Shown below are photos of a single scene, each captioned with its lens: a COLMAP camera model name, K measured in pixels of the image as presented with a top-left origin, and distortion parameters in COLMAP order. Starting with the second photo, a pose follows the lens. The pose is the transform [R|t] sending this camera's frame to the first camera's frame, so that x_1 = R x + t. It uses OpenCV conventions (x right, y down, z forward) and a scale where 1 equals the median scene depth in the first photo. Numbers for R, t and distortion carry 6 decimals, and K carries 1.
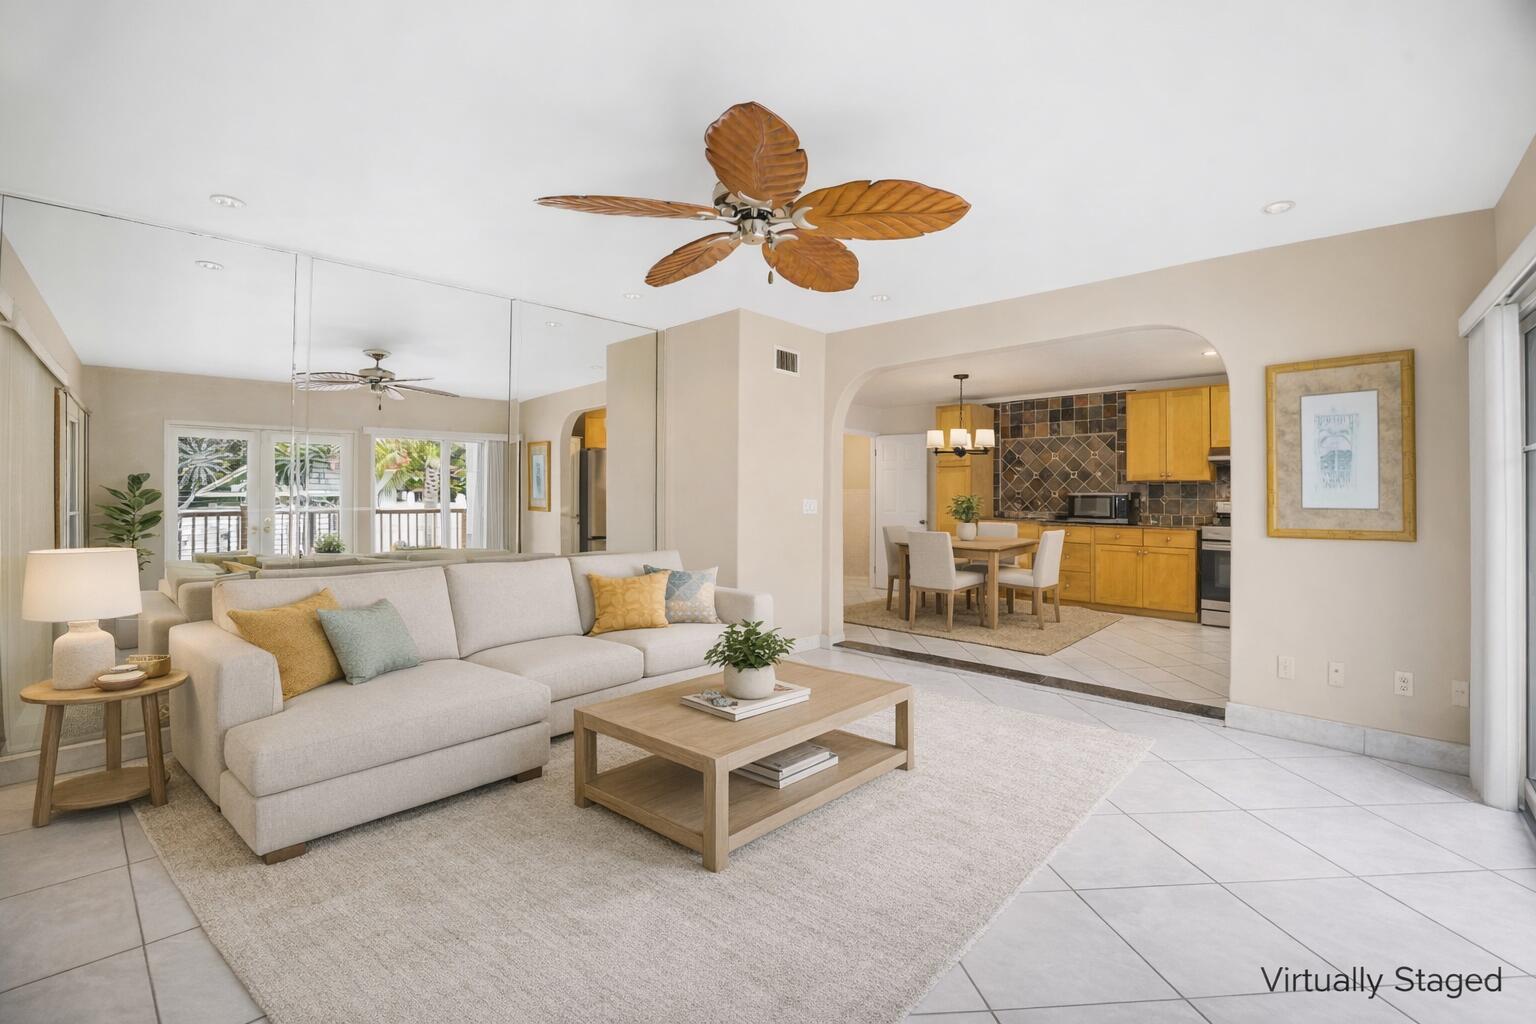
lens RADIAL K [[681.9, 0, 771.7], [0, 681.9, 510.0], [0, 0, 1]] dist [-0.030199, -0.000261]
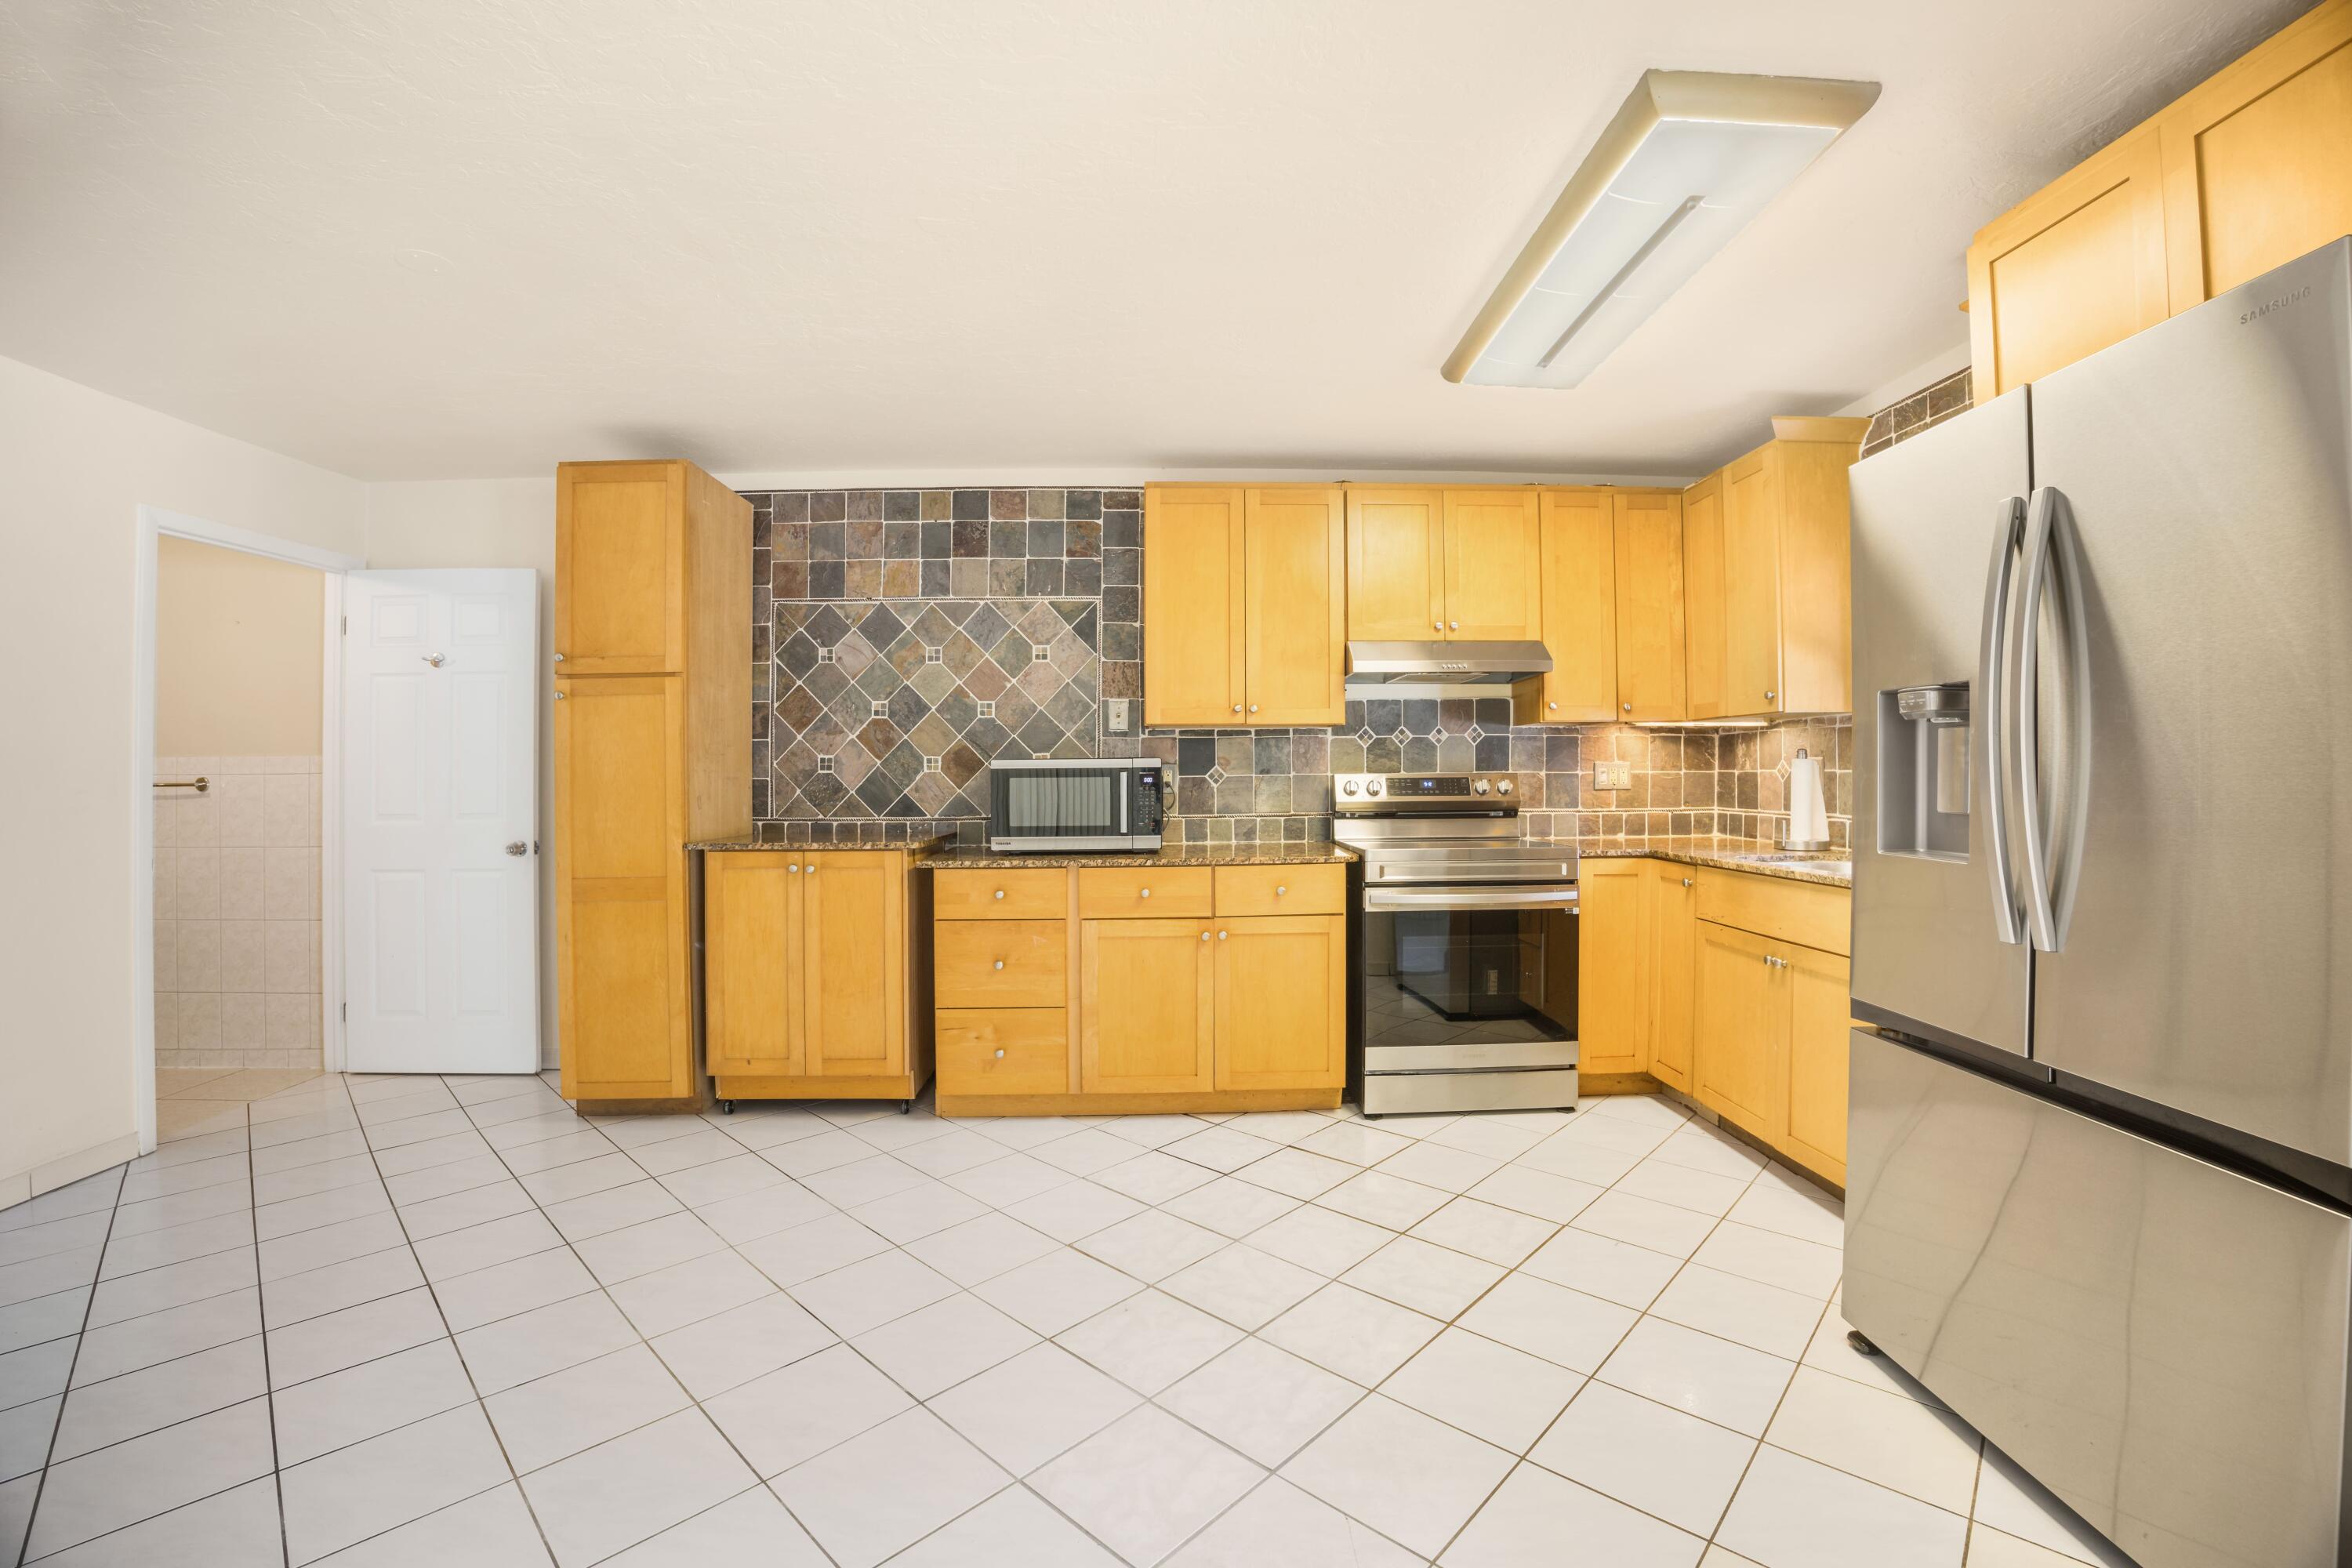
lens RADIAL K [[1019.0, 0, 1199.9], [0, 1019.0, 747.9], [0, 0, 1]] dist [-0.037144, 0.006871]
pose [[0.730819, -0.006210, 0.682543, 0.175695], [0.021640, 0.999667, -0.014076, -0.023277], [-0.682228, 0.025058, 0.730710, 0.585458]]
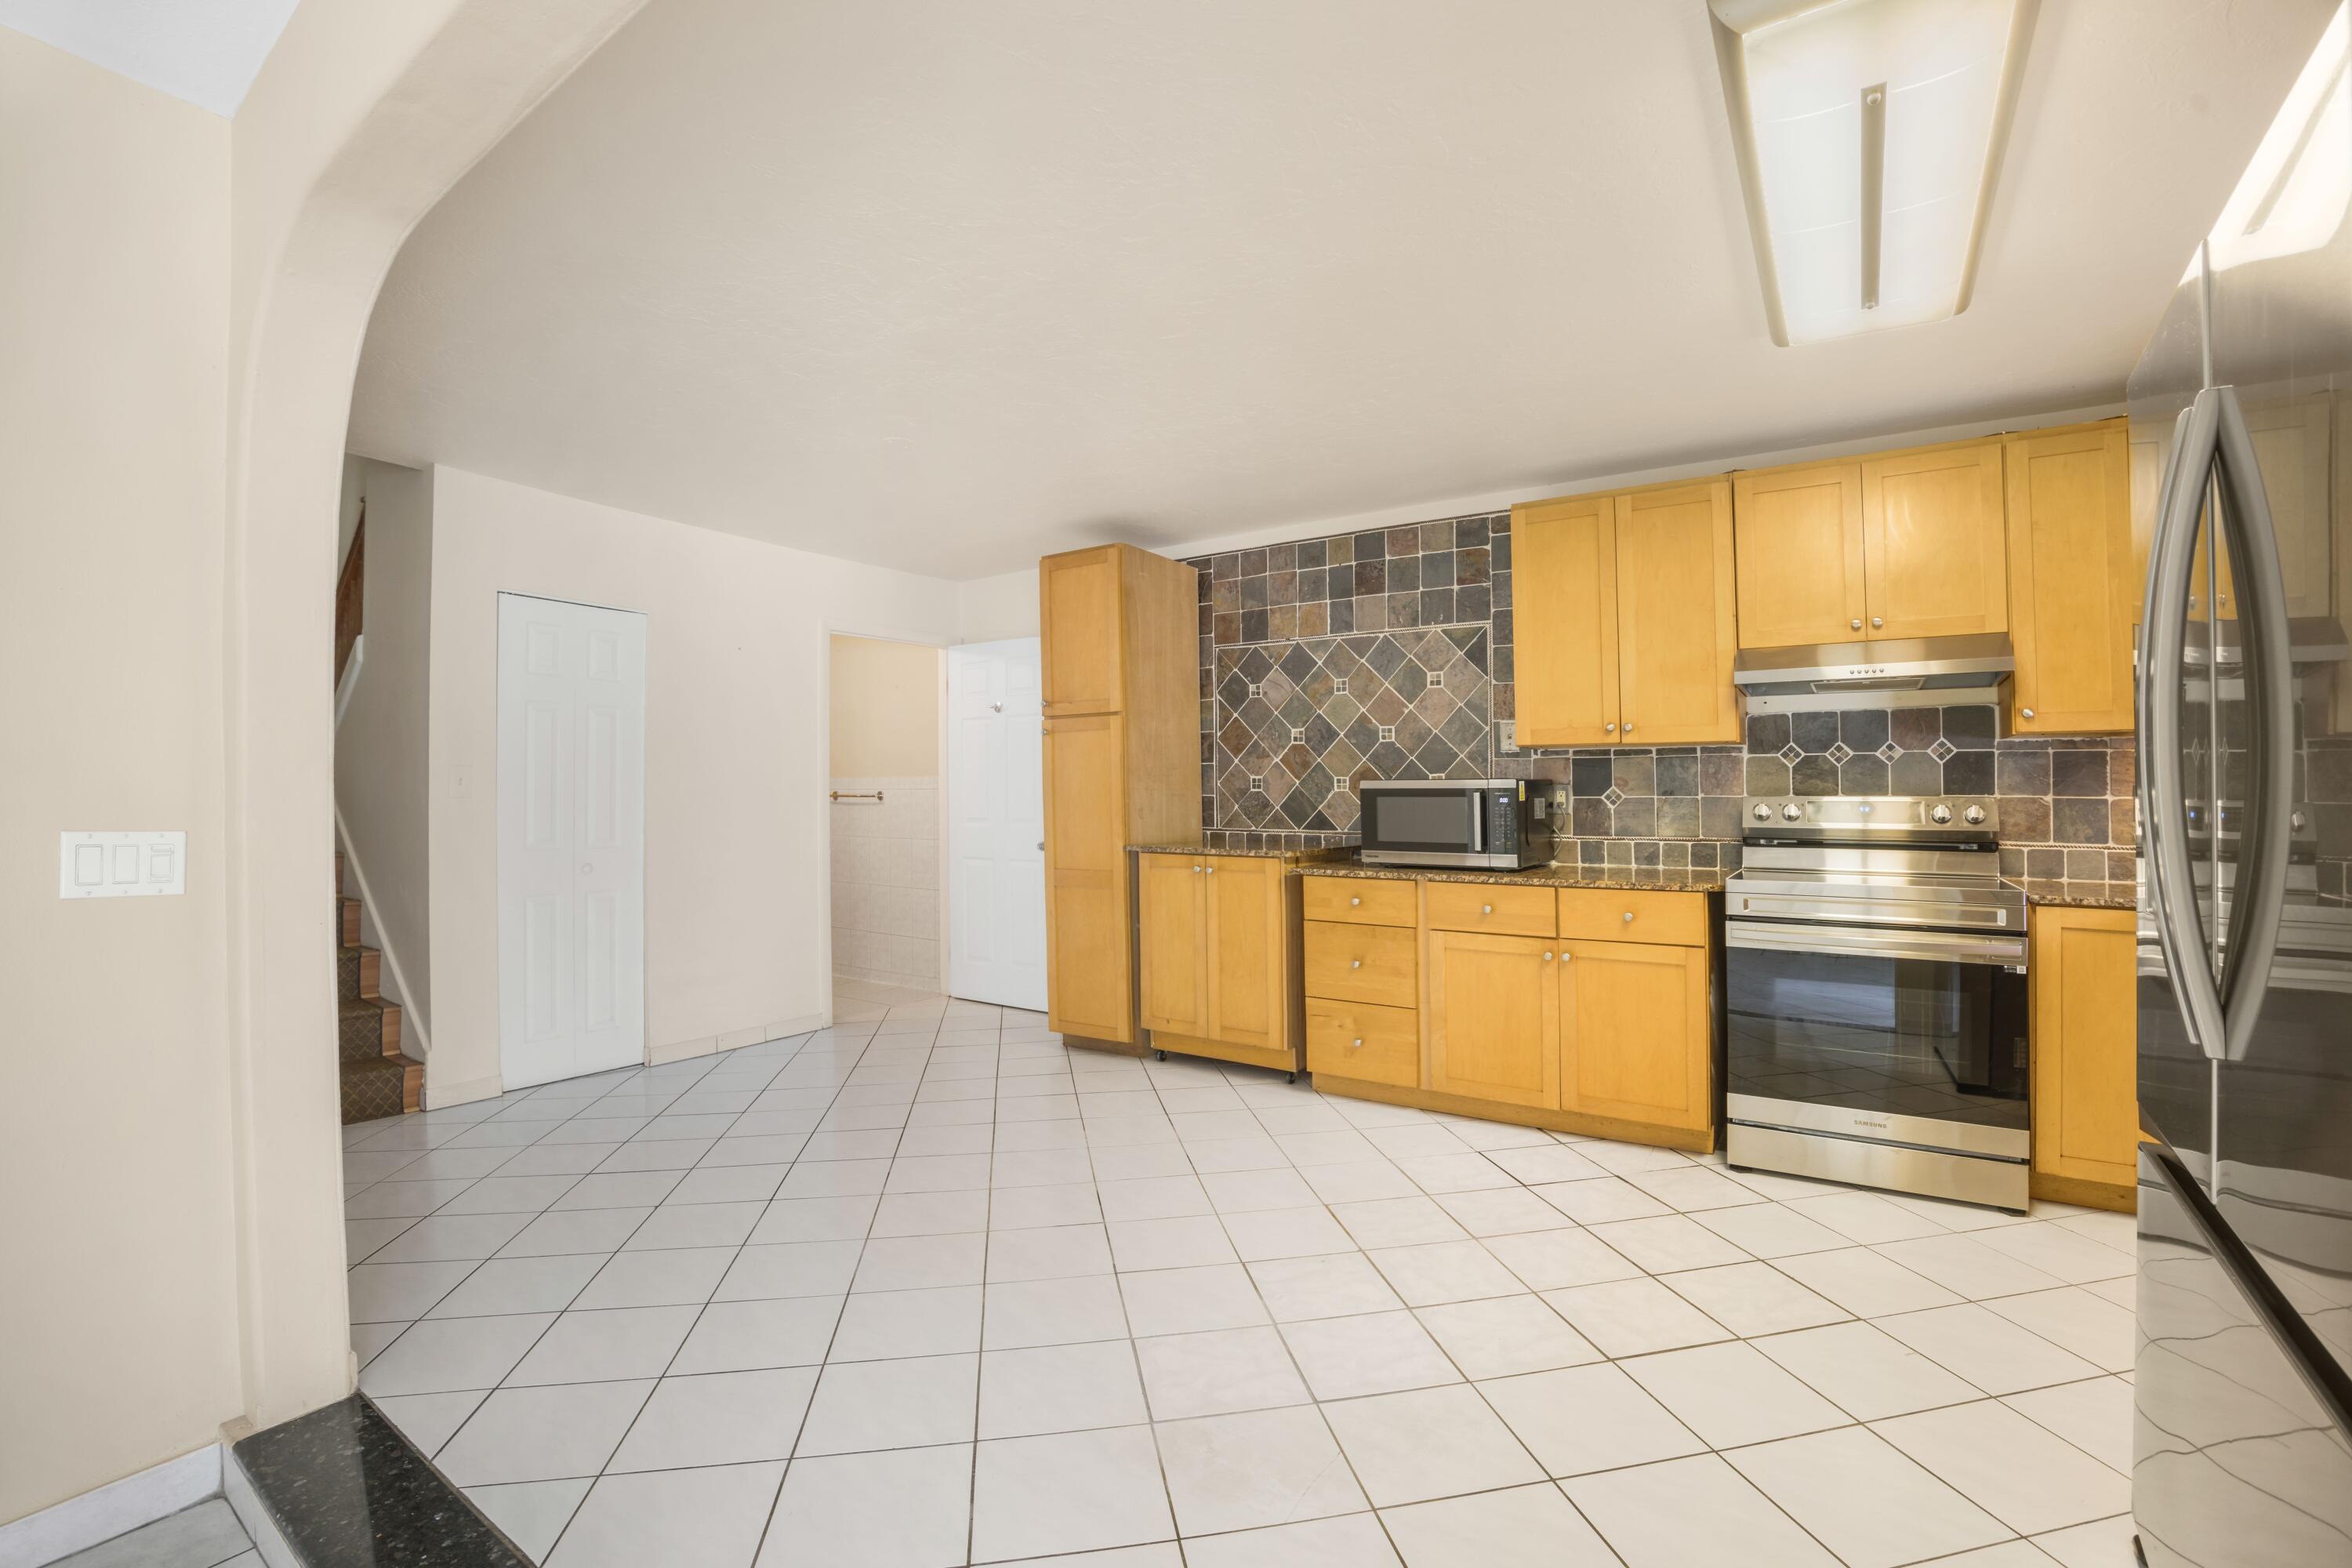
lens RADIAL K [[986.4, 0, 1203.7], [0, 986.4, 815.6], [0, 0, 1]] dist [-0.027245, 0.000583]
pose [[0.984491, -0.021533, 0.174107, 0.266170], [0.017636, 0.999559, 0.023904, -0.021839], [-0.174545, -0.020463, 0.984437, 0.505919]]
